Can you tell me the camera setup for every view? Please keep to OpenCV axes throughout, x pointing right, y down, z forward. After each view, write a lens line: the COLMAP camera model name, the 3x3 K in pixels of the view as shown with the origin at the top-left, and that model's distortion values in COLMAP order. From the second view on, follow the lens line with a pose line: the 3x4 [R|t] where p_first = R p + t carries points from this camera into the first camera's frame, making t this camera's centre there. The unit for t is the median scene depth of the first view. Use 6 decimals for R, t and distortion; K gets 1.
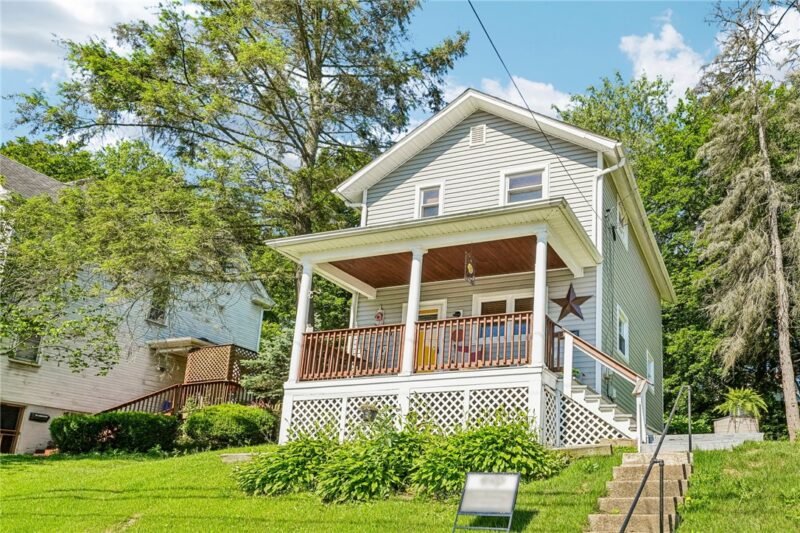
lens RADIAL K [[627.4, 0, 402.4], [0, 627.4, 264.9], [0, 0, 1]] dist [-0.000947, -0.000718]
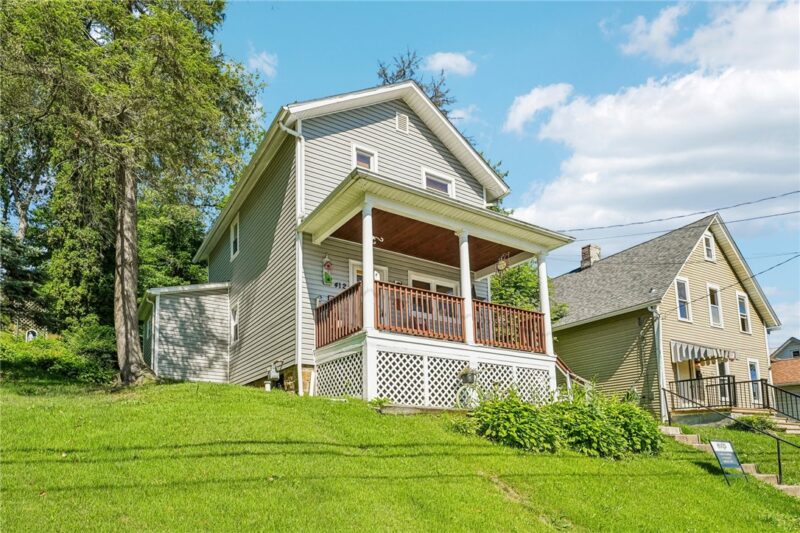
lens RADIAL K [[592.3, 0, 399.7], [0, 592.3, 267.8], [0, 0, 1]] dist [0.009657, 0.001401]
pose [[0.519650, 0.240533, 0.819822, -0.843873], [-0.307217, 0.947978, -0.083401, 0.150442], [-0.797234, -0.208523, 0.566513, 0.457882]]
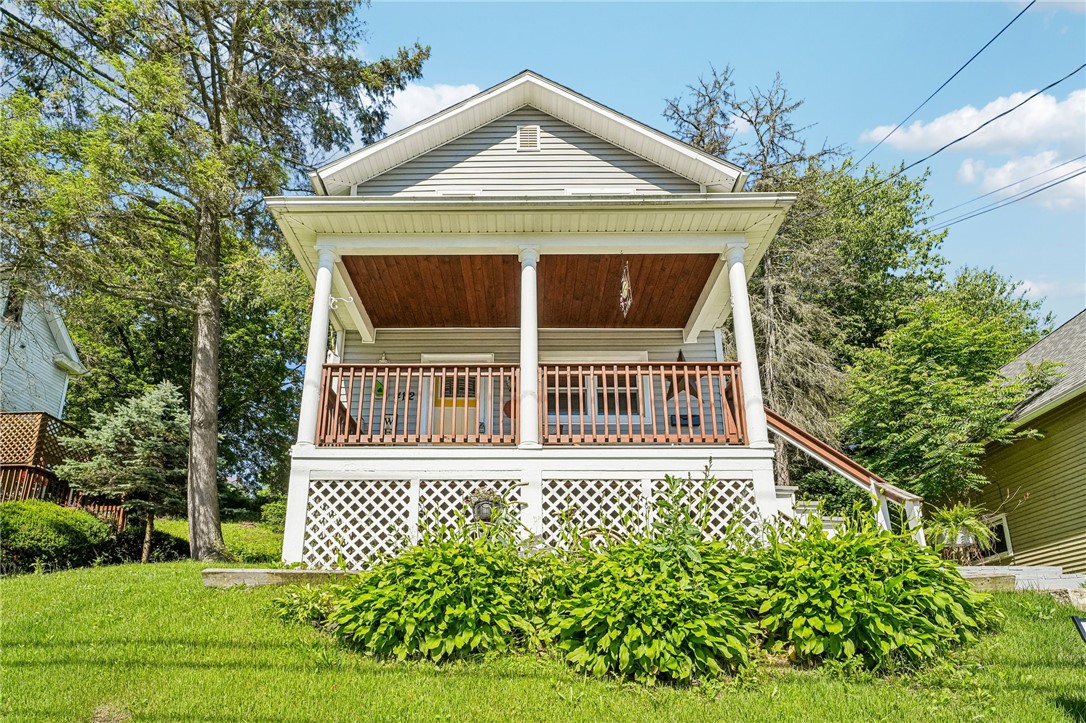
lens RADIAL K [[766.2, 0, 503.3], [0, 766.2, 350.4], [0, 0, 1]] dist [-0.014018, -0.001346]
pose [[0.943691, 0.126548, 0.305669, -0.215360], [-0.121427, 0.991955, -0.035792, 0.099955], [-0.307739, -0.003340, 0.951465, 0.290520]]
